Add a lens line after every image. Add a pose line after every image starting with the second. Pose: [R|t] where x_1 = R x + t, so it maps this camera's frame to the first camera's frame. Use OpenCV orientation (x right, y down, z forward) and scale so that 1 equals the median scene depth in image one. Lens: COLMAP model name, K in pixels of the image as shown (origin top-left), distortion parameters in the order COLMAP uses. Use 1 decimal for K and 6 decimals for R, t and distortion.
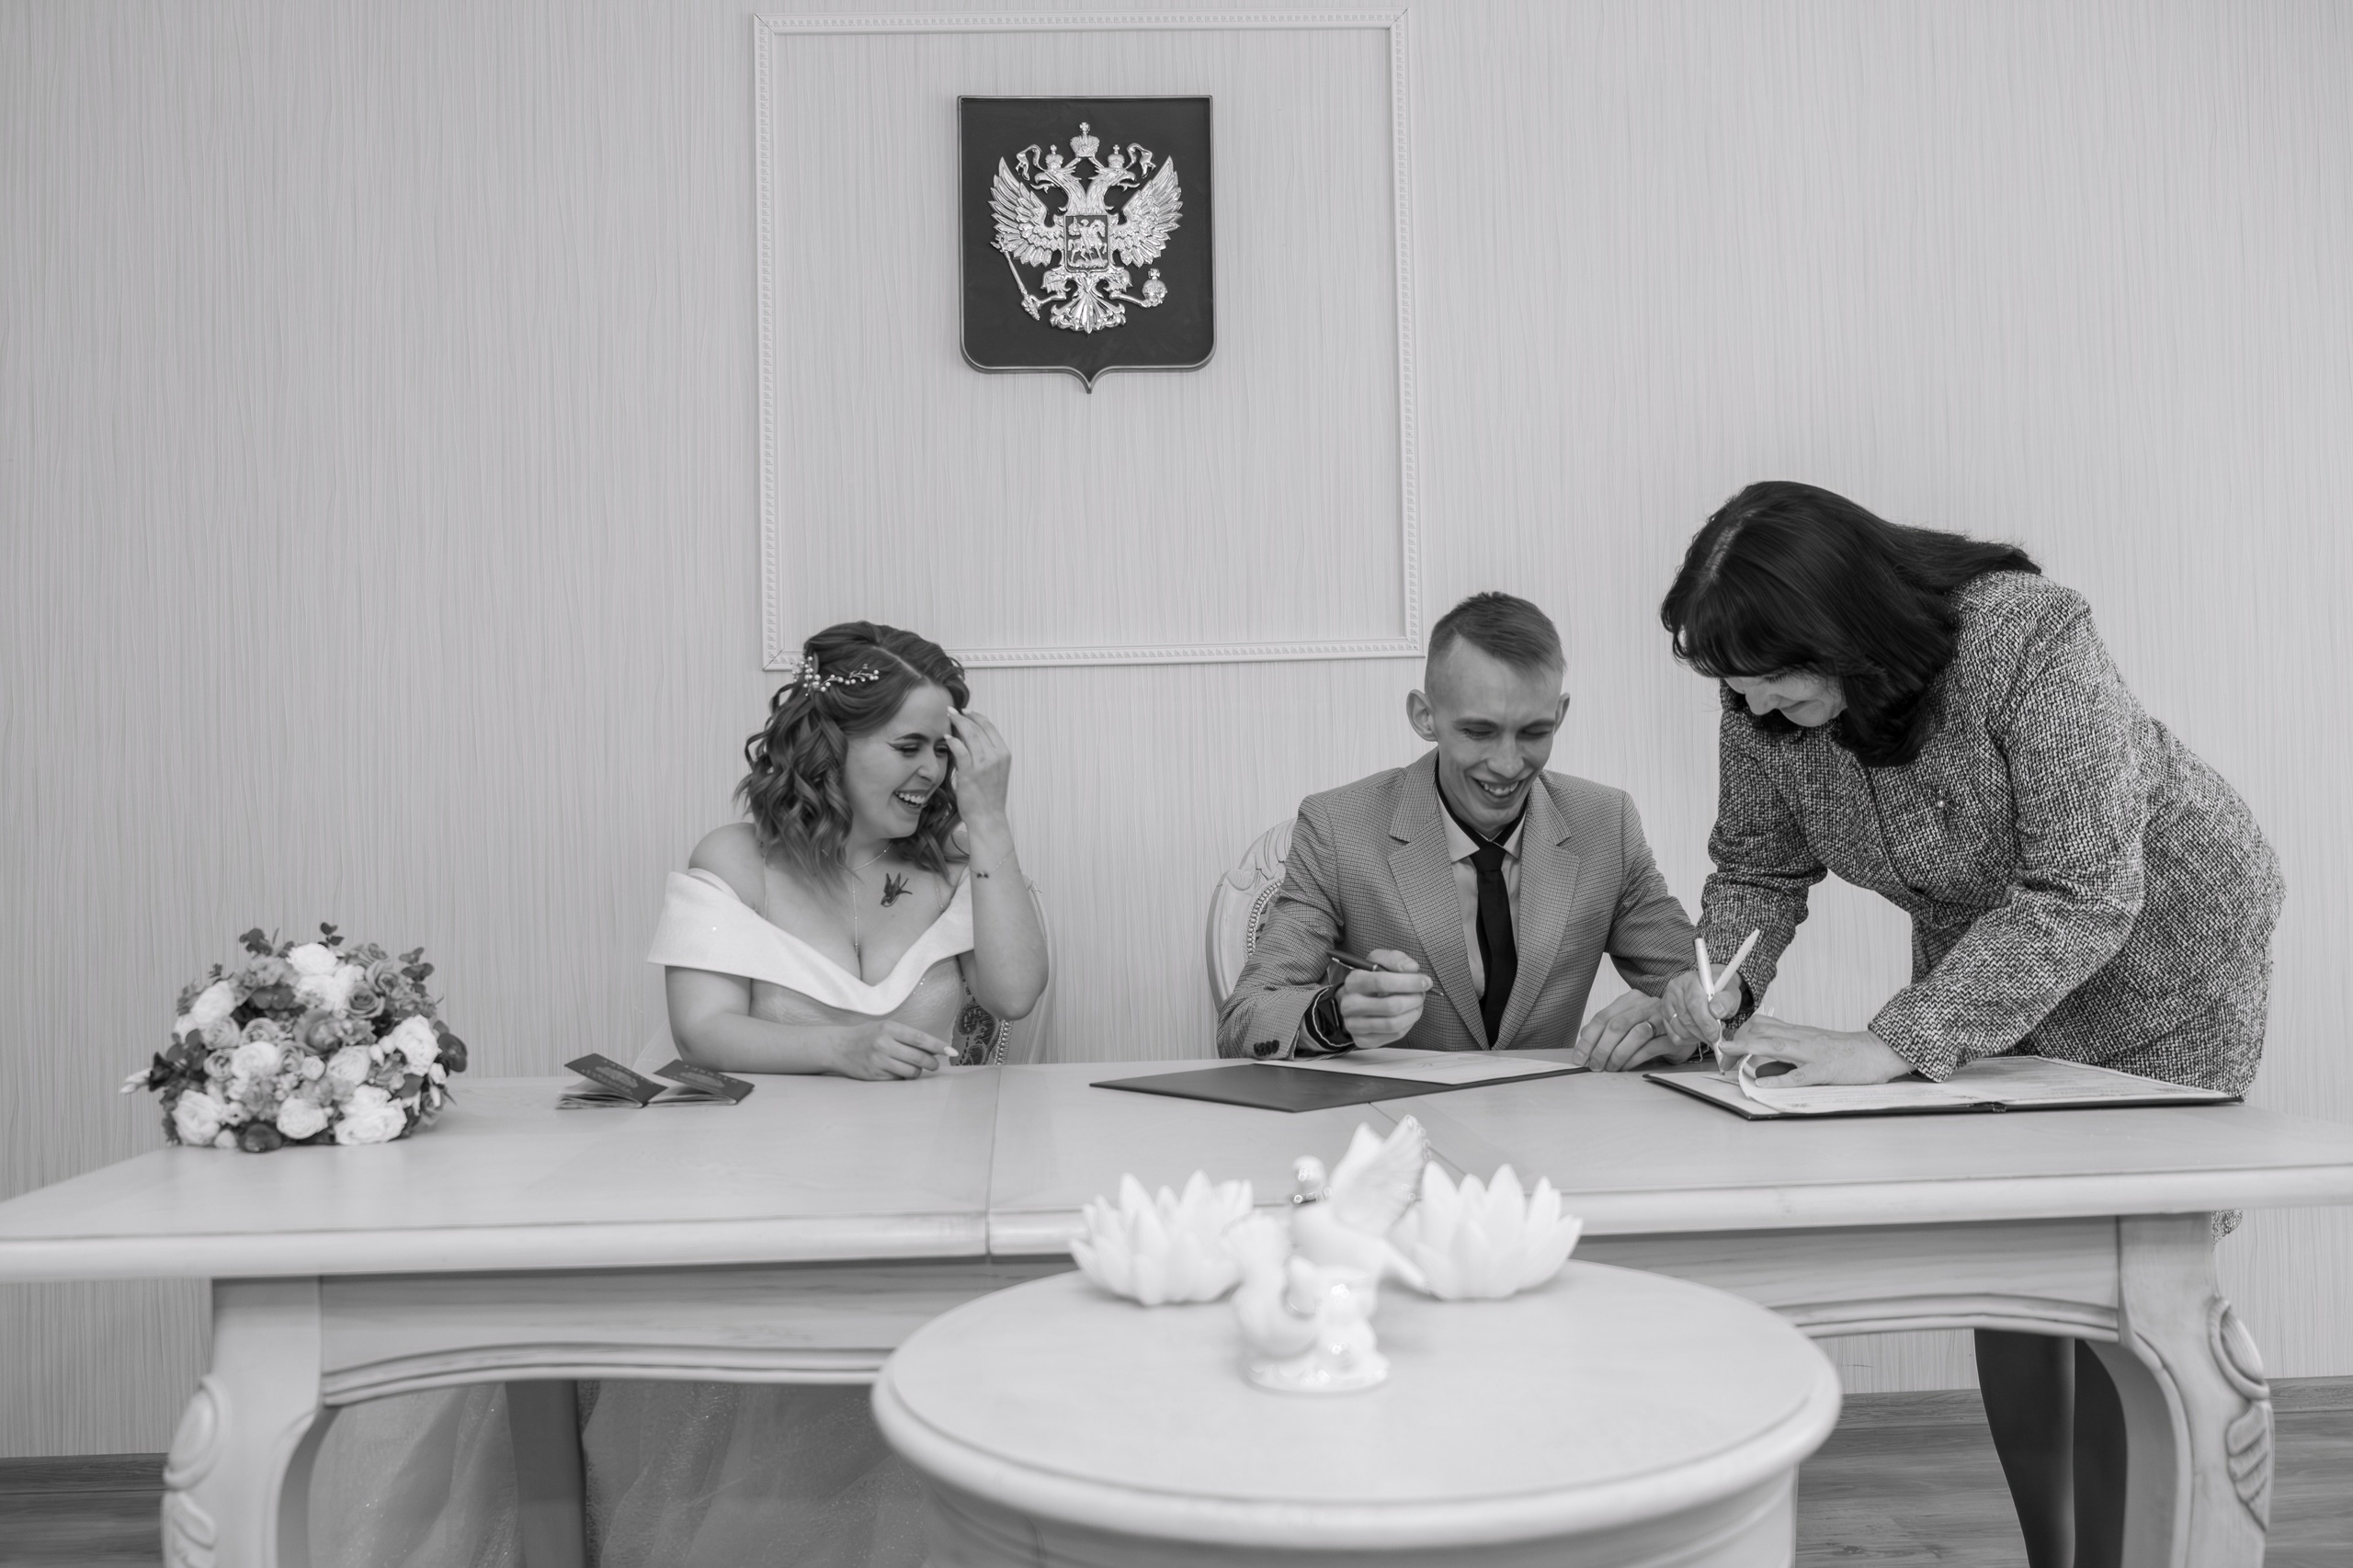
lens RADIAL K [[2381.5, 0, 1167.6], [0, 2381.5, 792.5], [0, 0, 1]] dist [-0.026848, 0.000000]
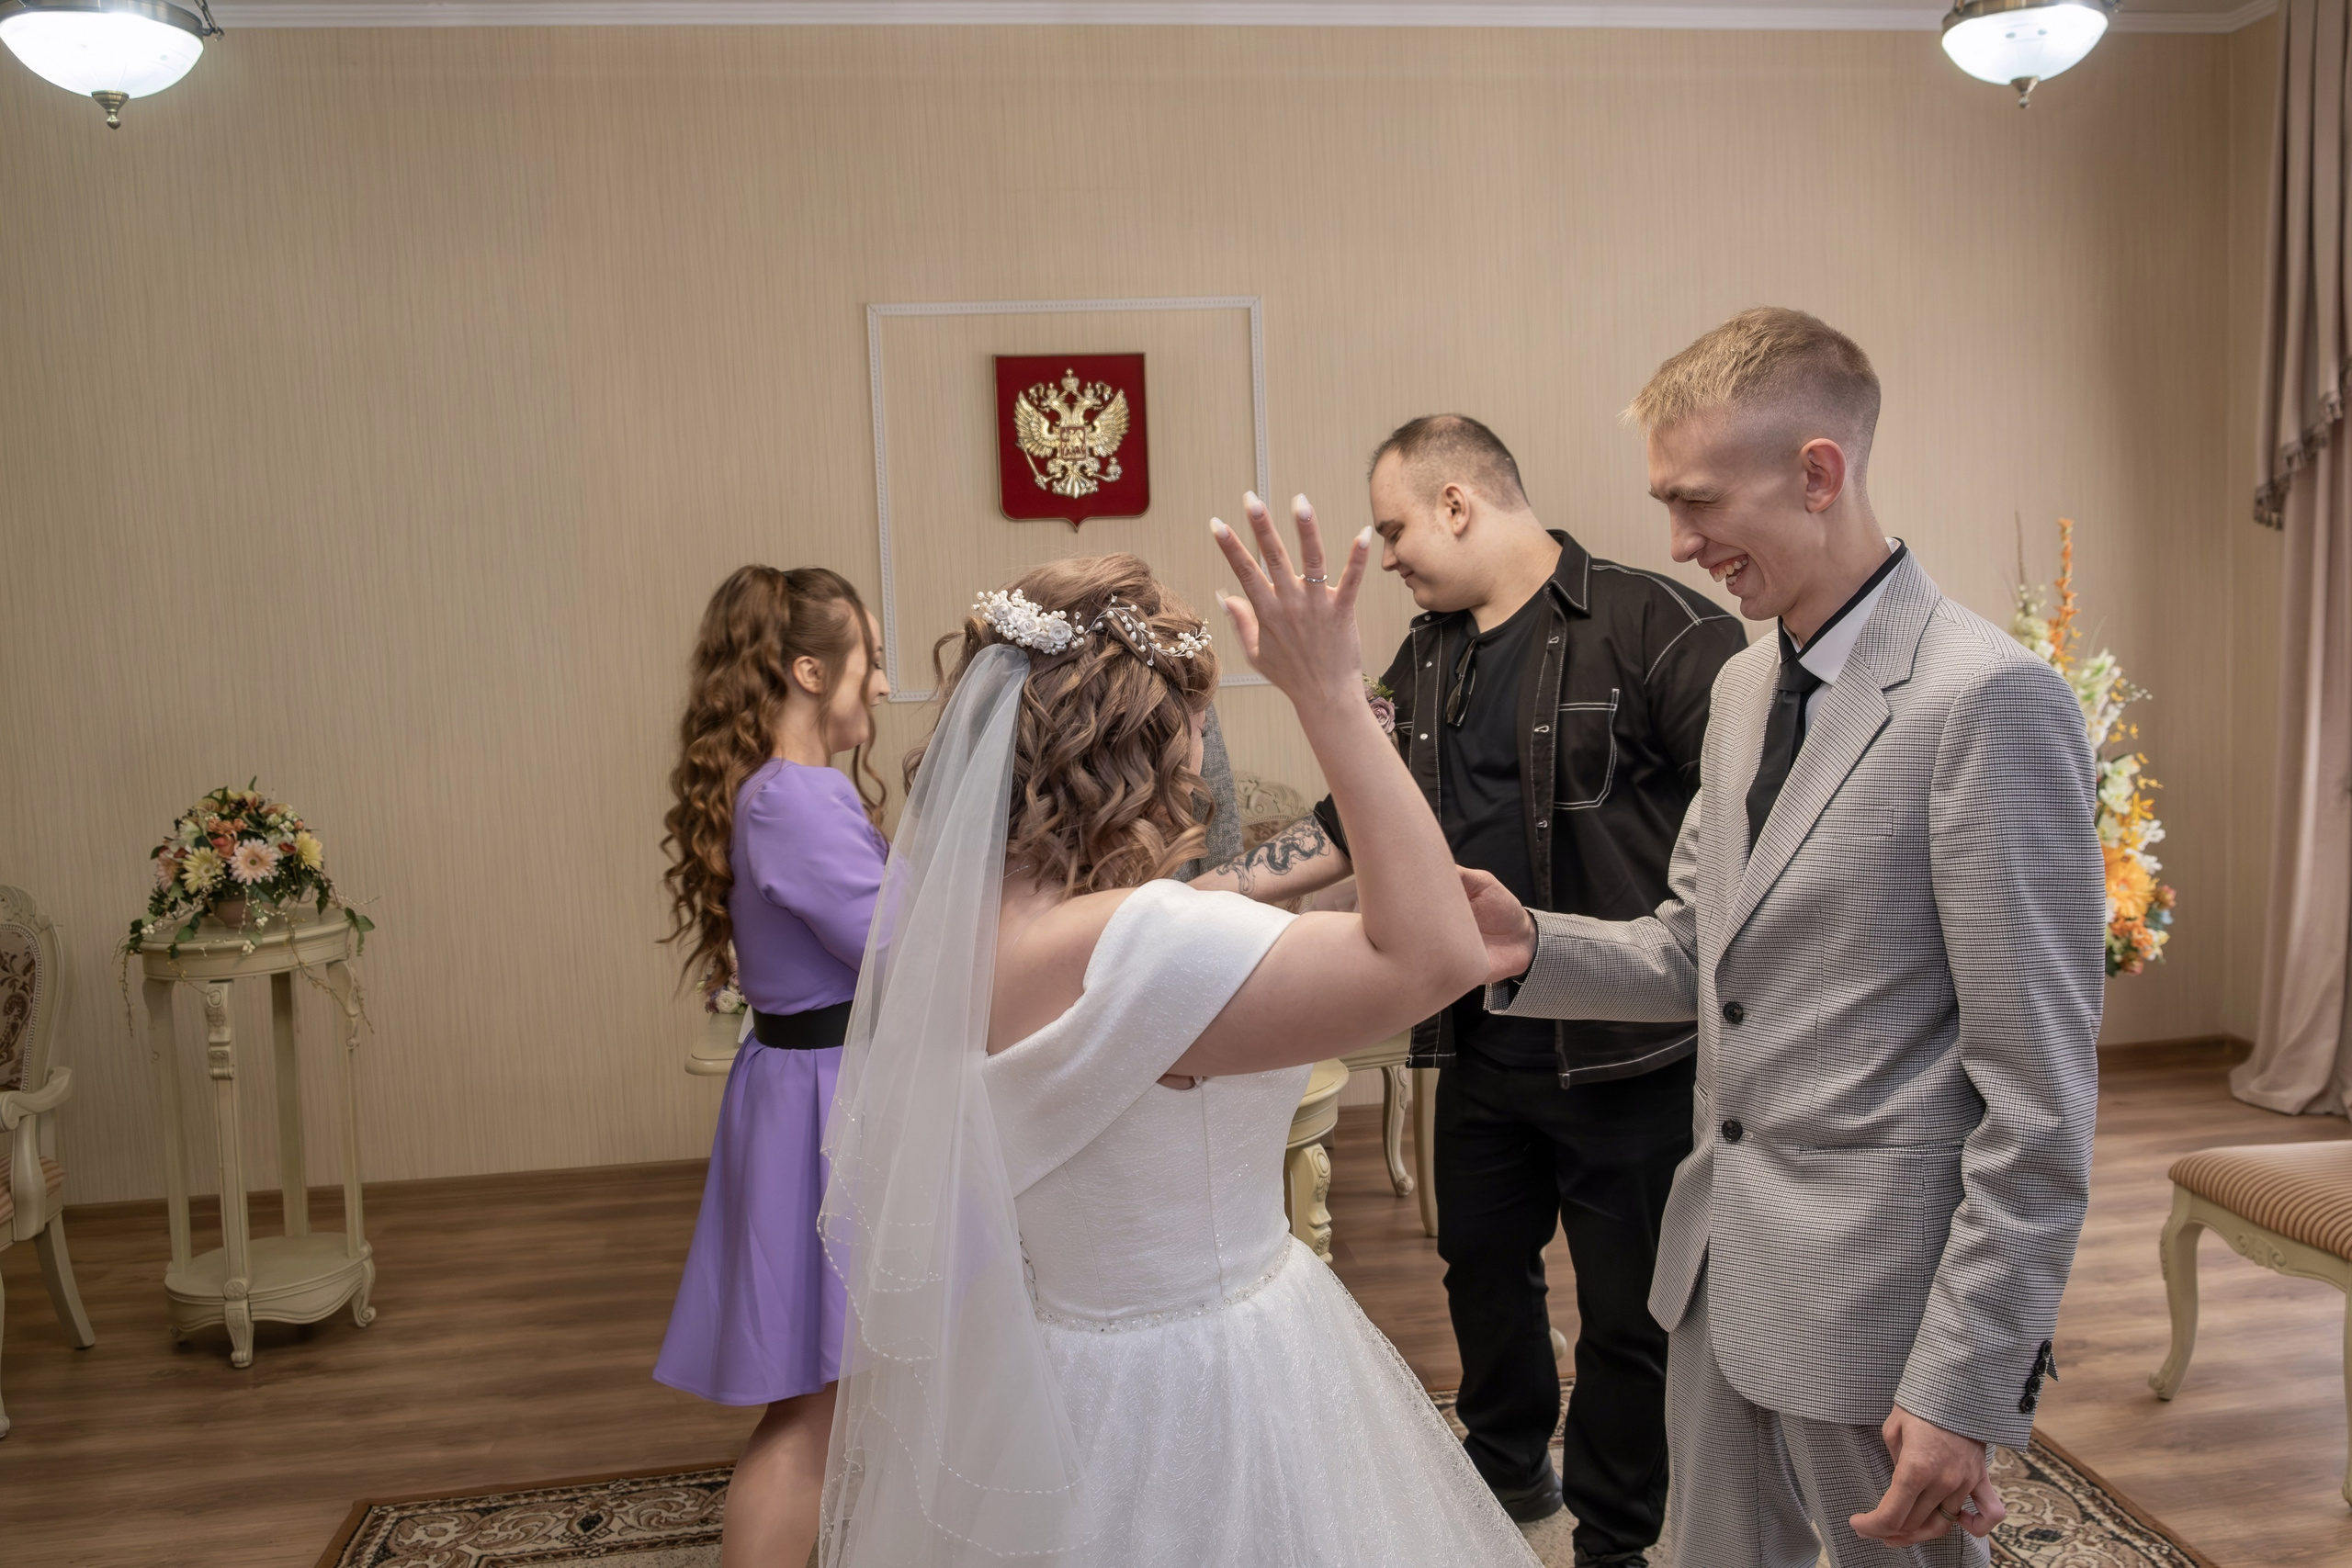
lens RADIAL K [[2380.3, 0, 1176.0], [0, 2380.3, 796.4], [0, 0, 1]] dist [-0.026848, 0.000000]
pose [[0.997532, -0.026741, 0.064926, -0.109871], [0.019563, 0.993874, 0.108778, -0.234770], [-0.067437, -0.107239, 0.991944, -0.993006]]
